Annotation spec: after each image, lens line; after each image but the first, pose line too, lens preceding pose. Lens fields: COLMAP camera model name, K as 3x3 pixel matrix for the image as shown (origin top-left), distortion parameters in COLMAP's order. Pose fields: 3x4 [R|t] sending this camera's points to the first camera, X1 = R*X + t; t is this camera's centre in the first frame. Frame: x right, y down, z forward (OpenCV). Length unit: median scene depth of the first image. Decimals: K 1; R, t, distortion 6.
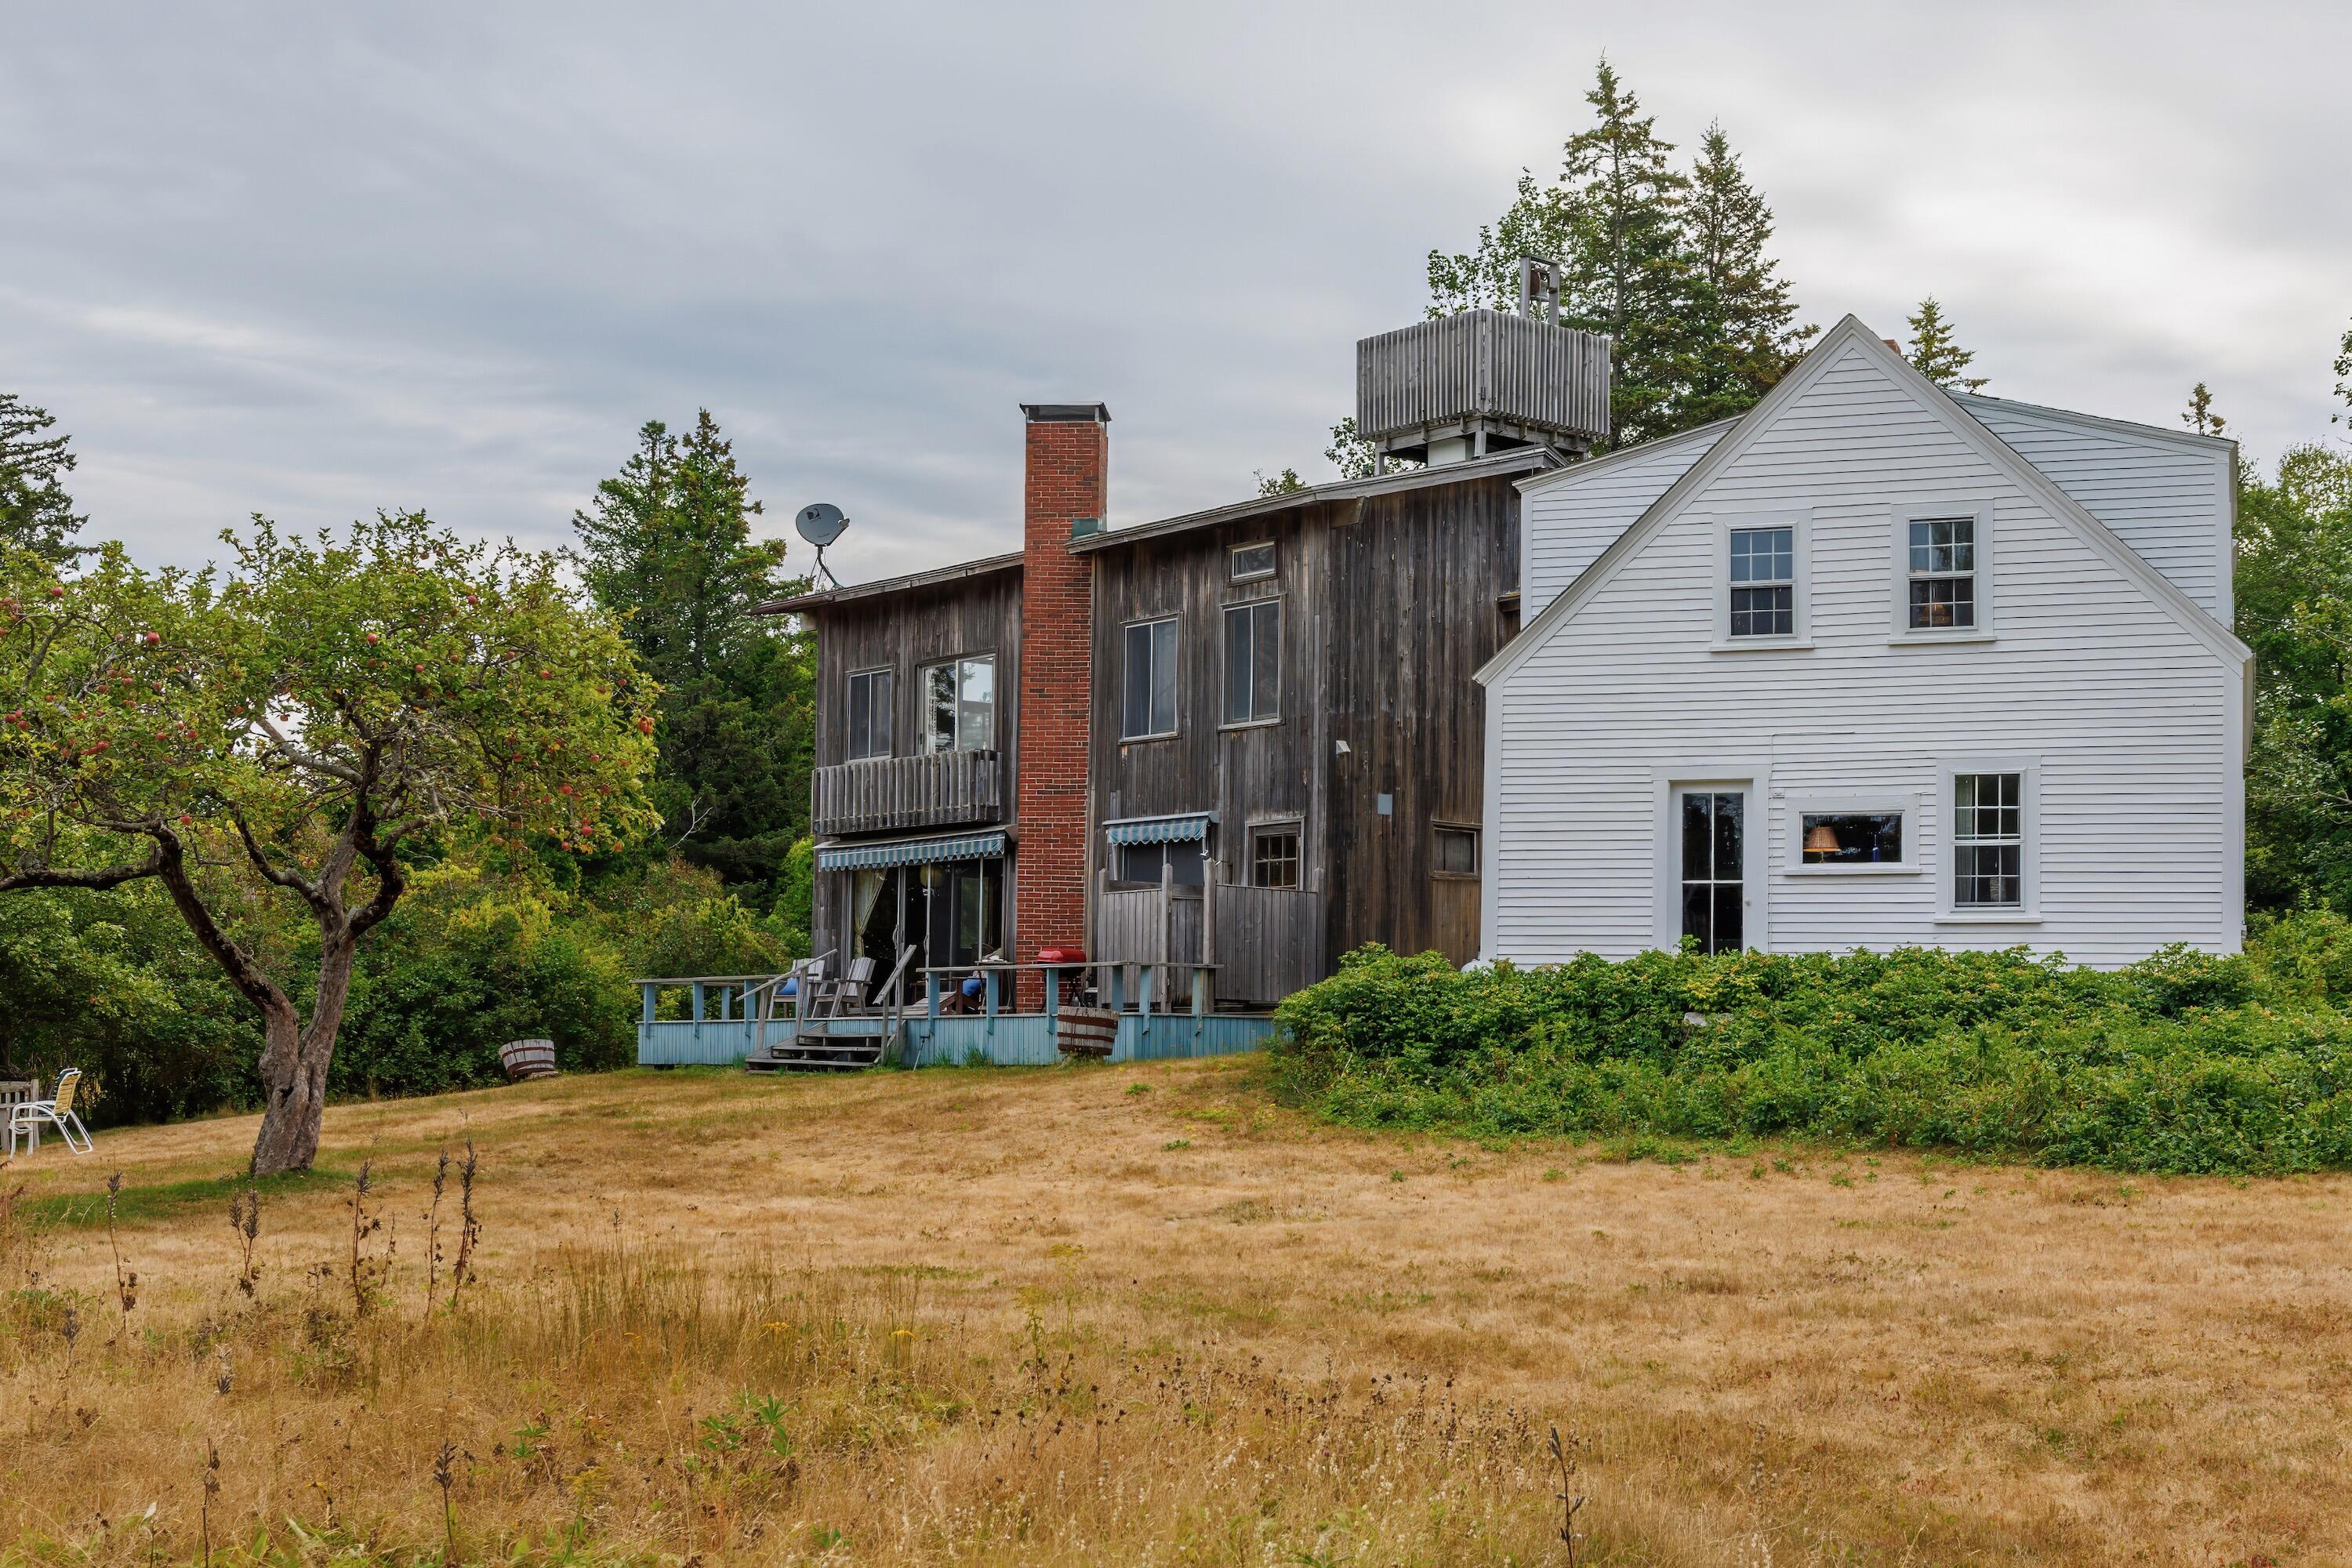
lens RADIAL K [[2721.3, 0, 1230.1], [0, 2721.3, 957.6], [0, 0, 1]] dist [0.010400, 0.000000]
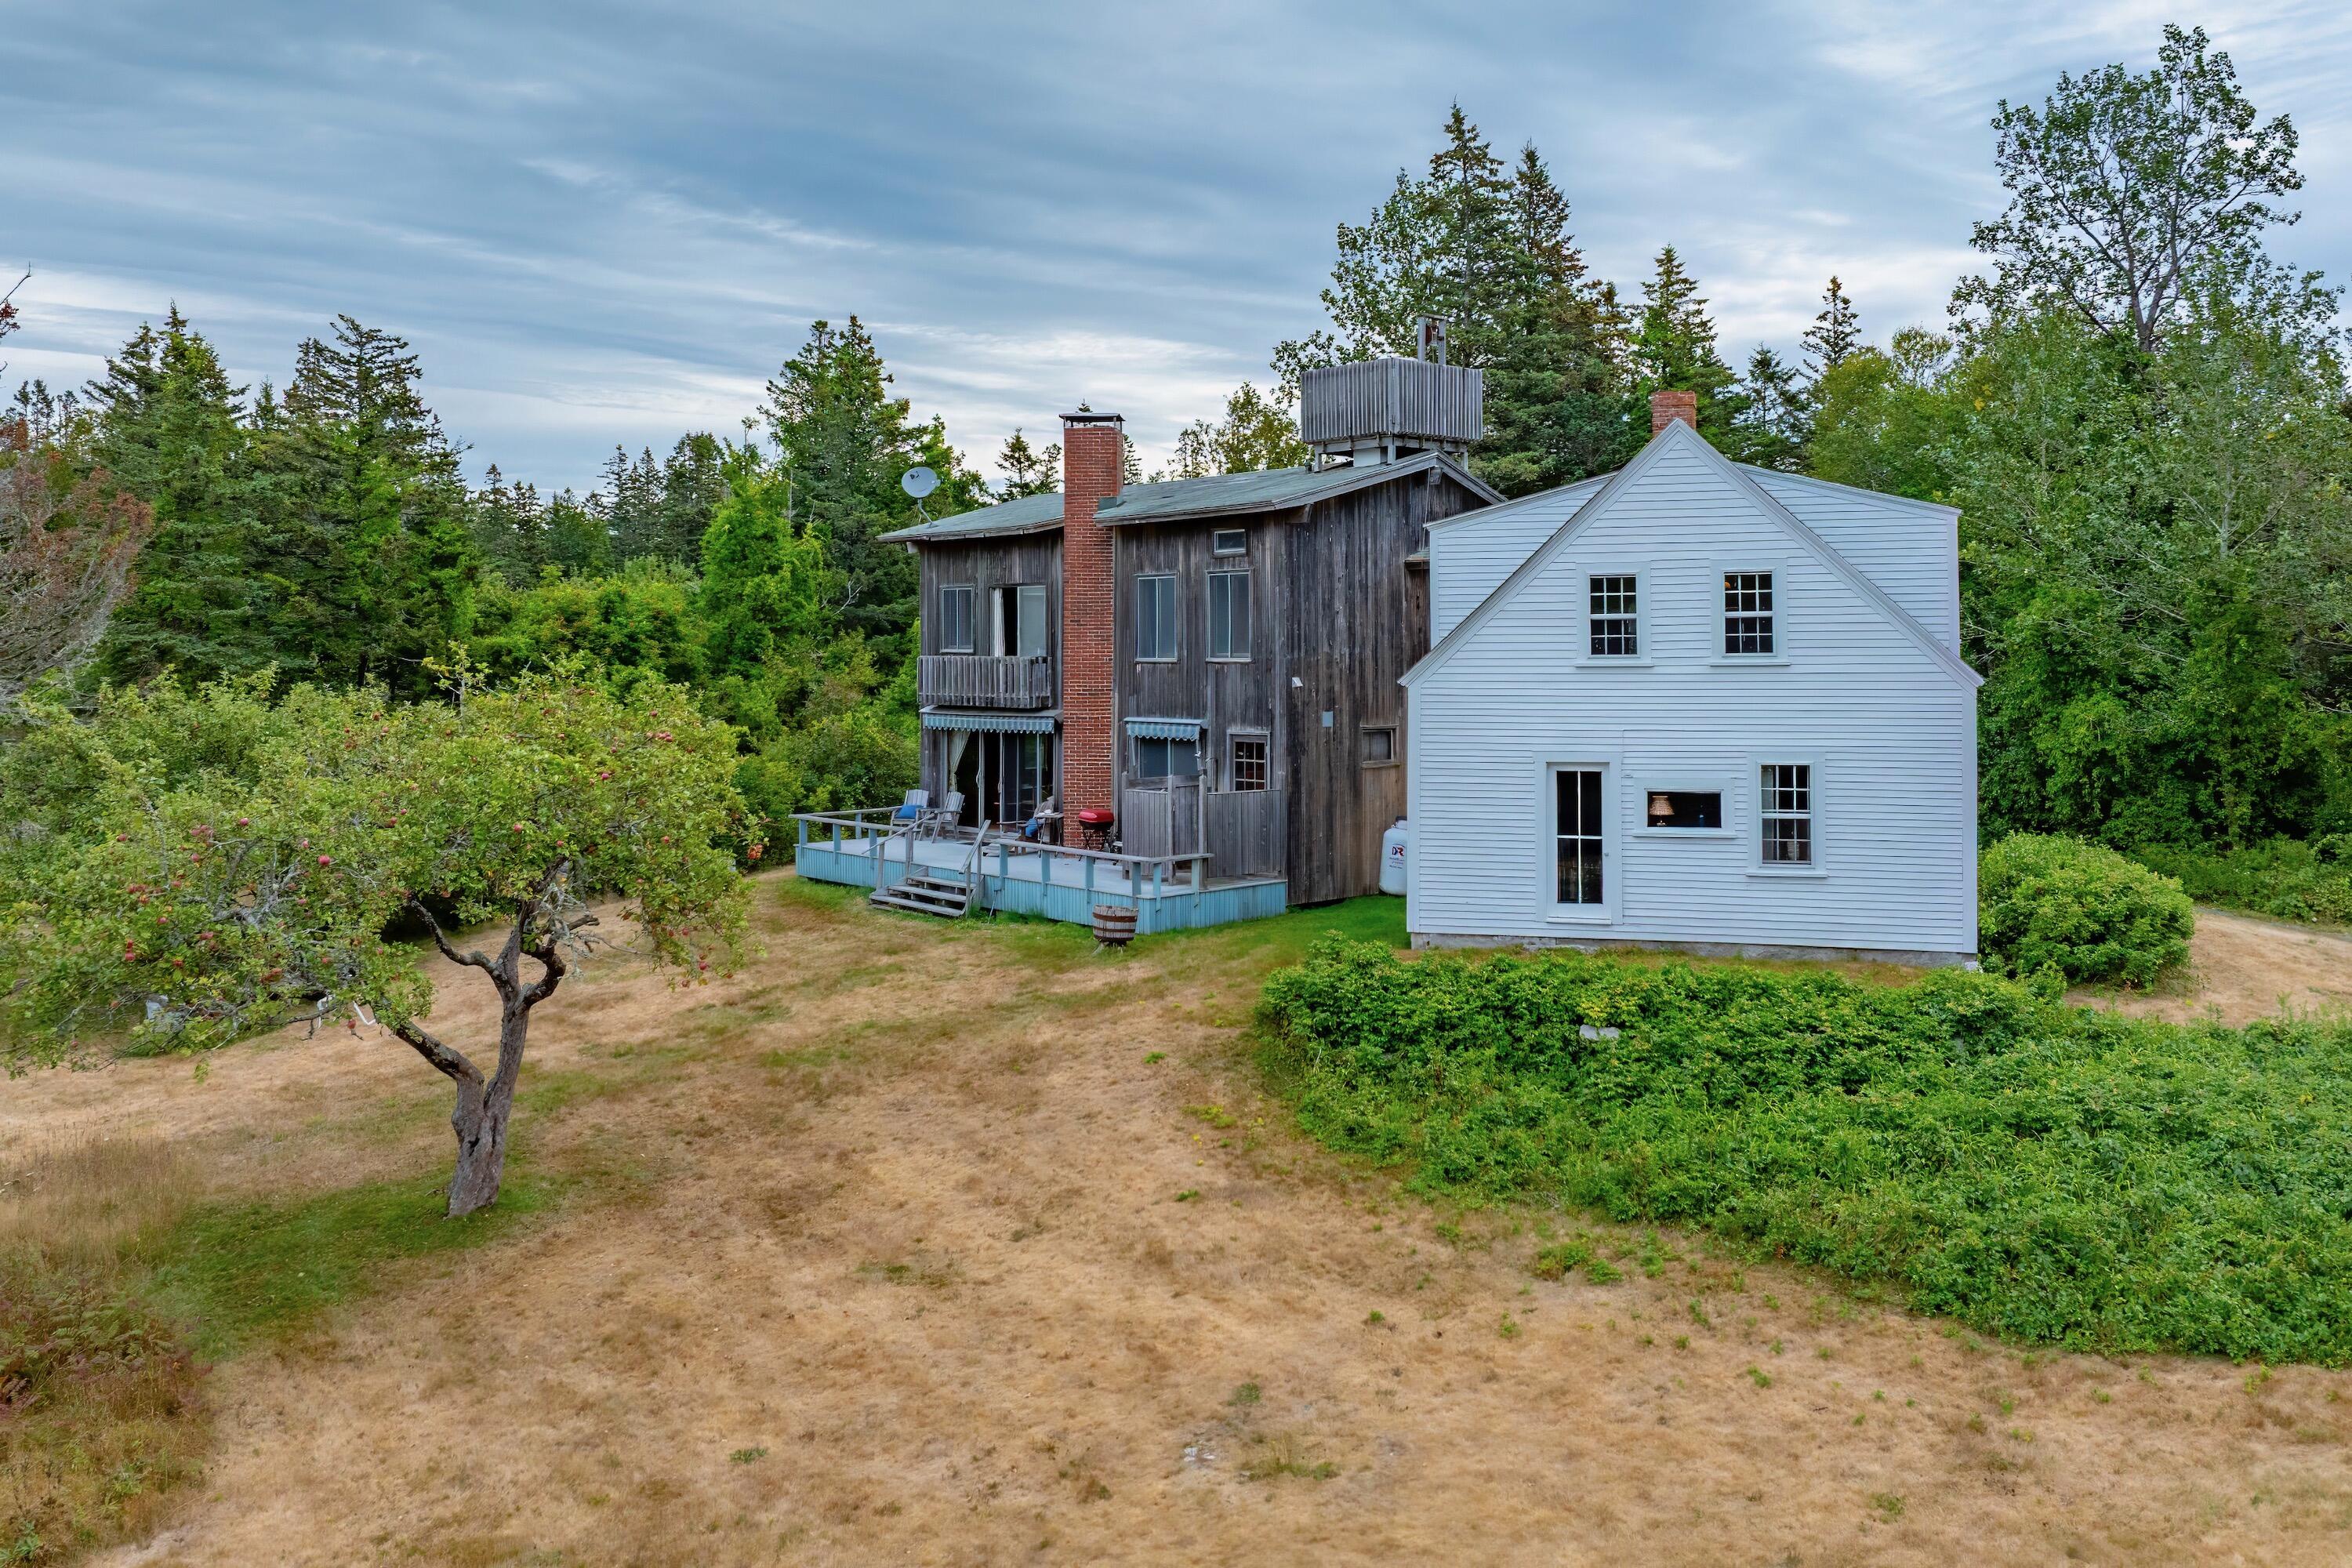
lens RADIAL K [[1717.3, 0, 1254.3], [0, 1717.3, 619.2], [0, 0, 1]] dist [0.003317, -0.016843]
pose [[0.999480, -0.016056, 0.027974, -0.004076], [0.015646, 0.999768, 0.014792, -0.119539], [-0.028205, -0.014347, 0.999499, 0.126388]]
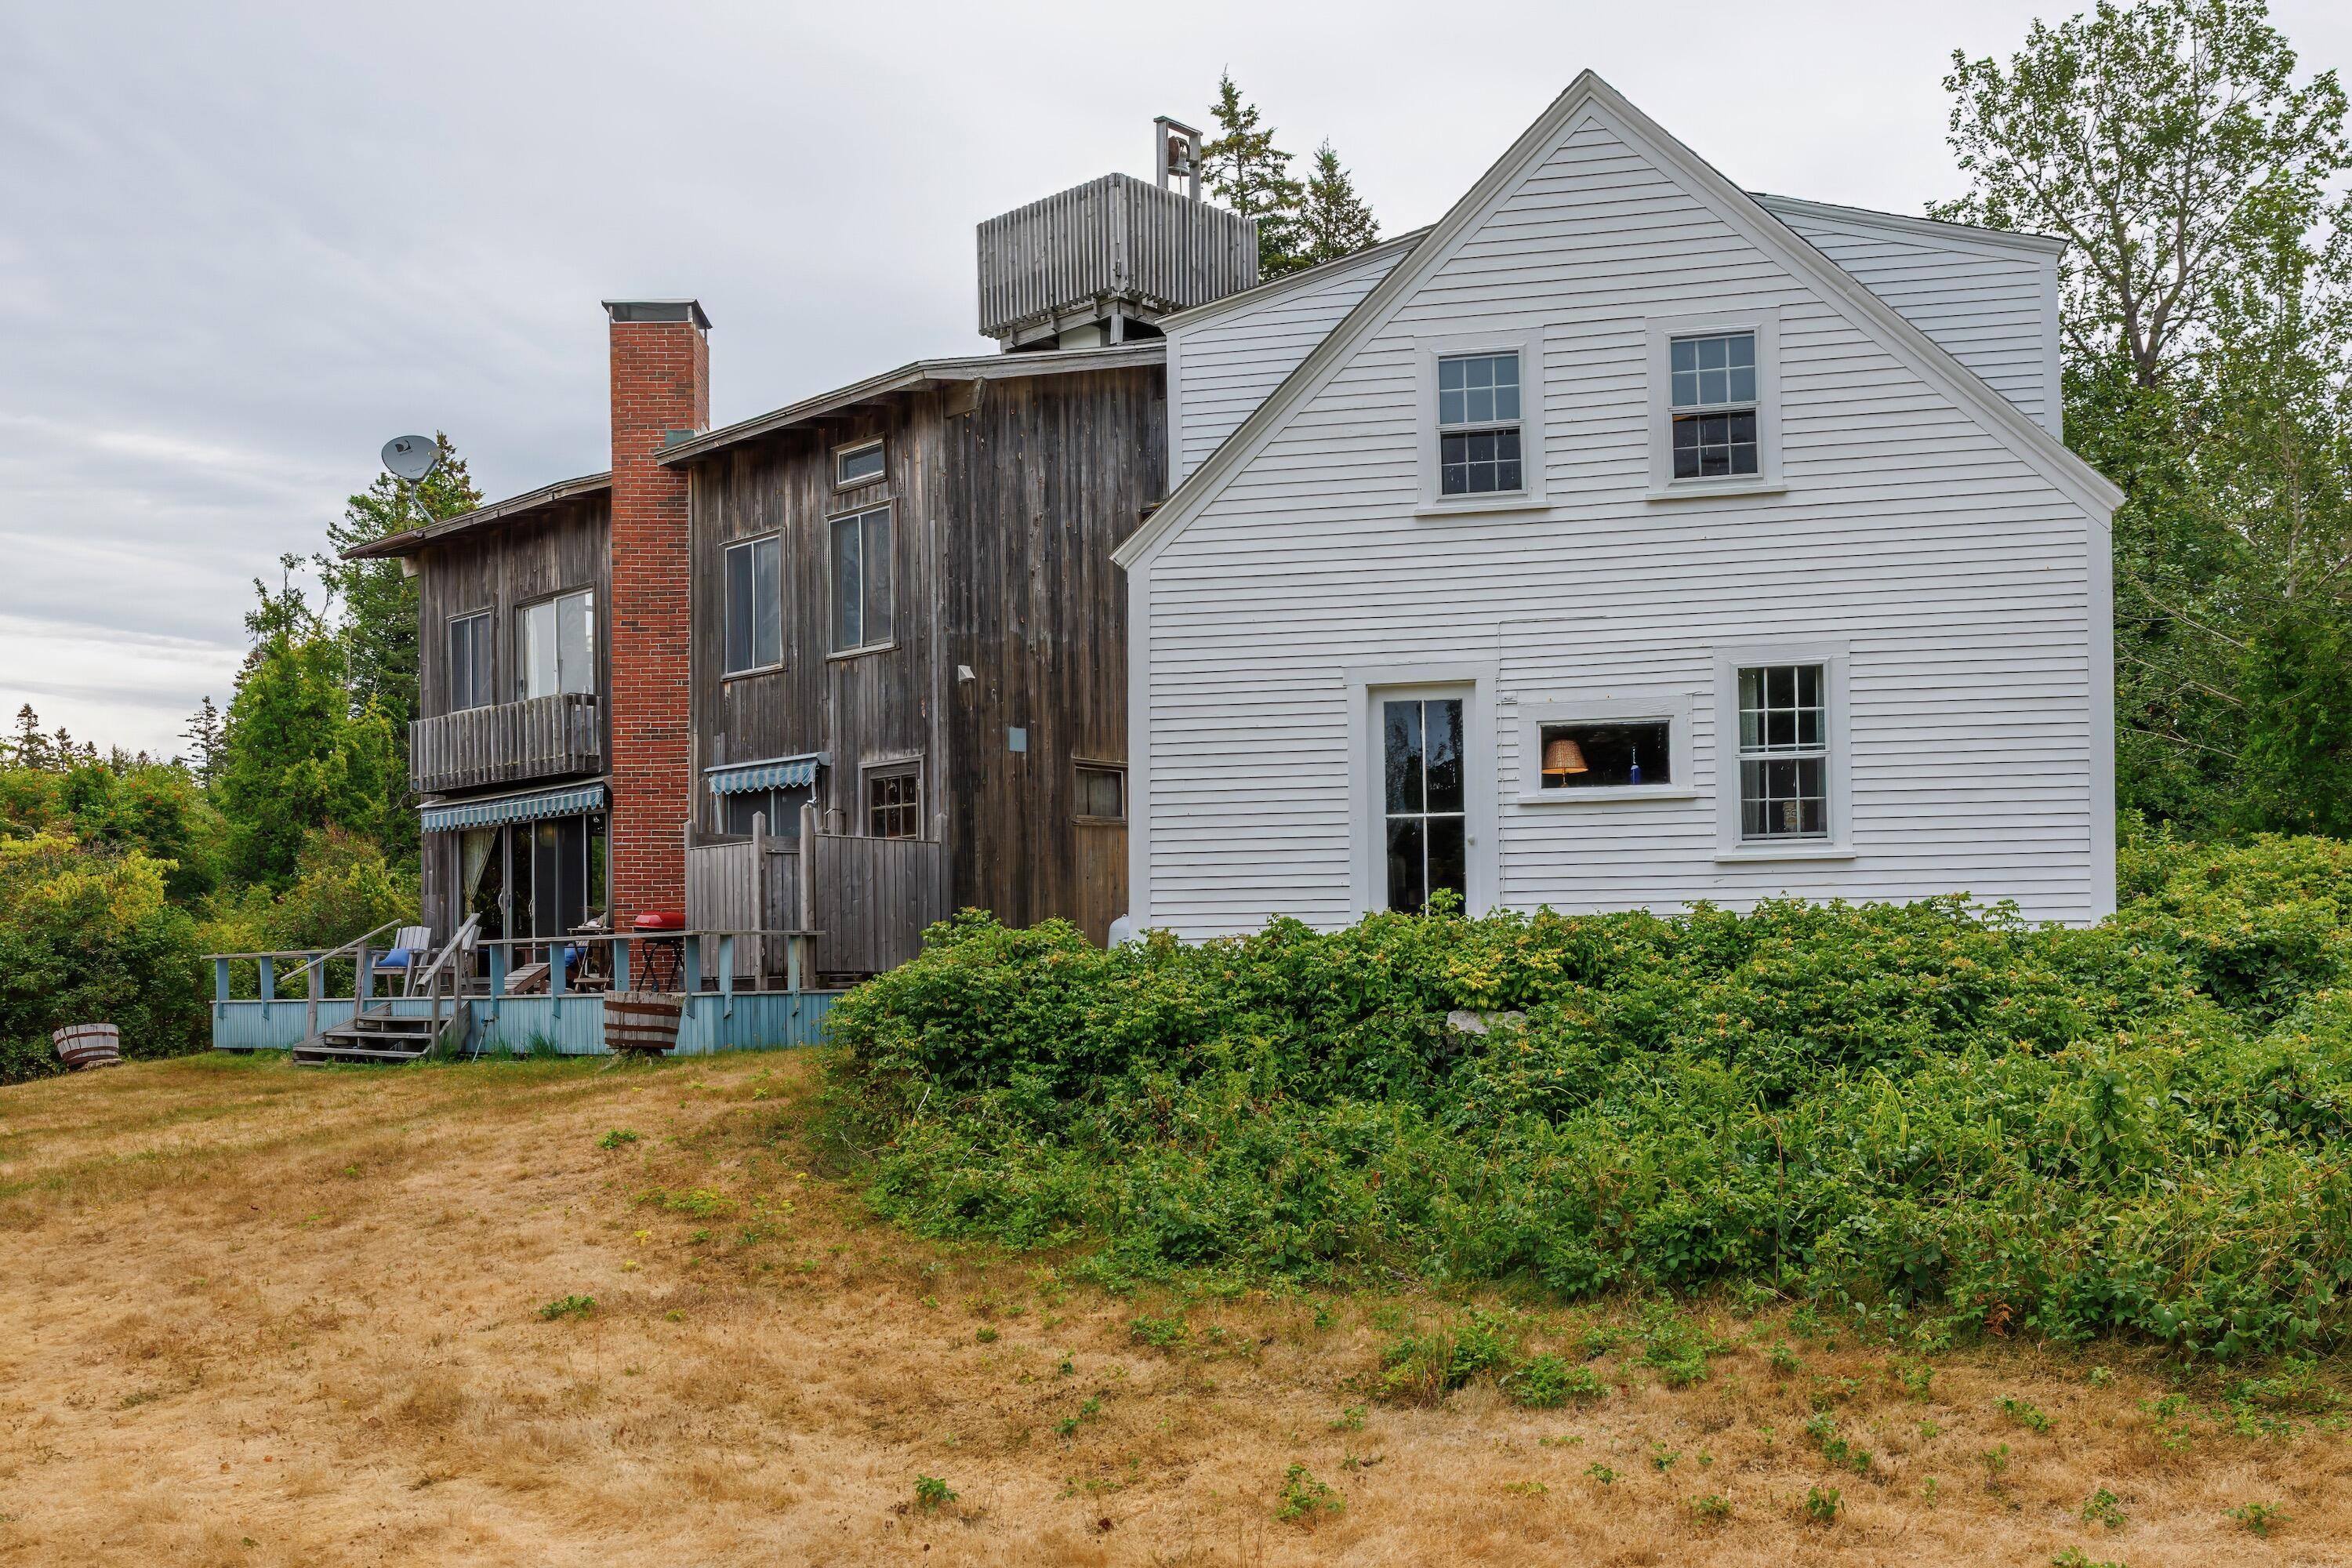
lens RADIAL K [[2024.1, 0, 1154.8], [0, 2024.1, 941.1], [0, 0, 1]] dist [-0.000584, 0.027395]
pose [[0.994607, -0.025958, 0.100416, 0.033426], [0.023732, 0.999447, 0.023295, -0.005721], [-0.100965, -0.020787, 0.994673, 0.345033]]
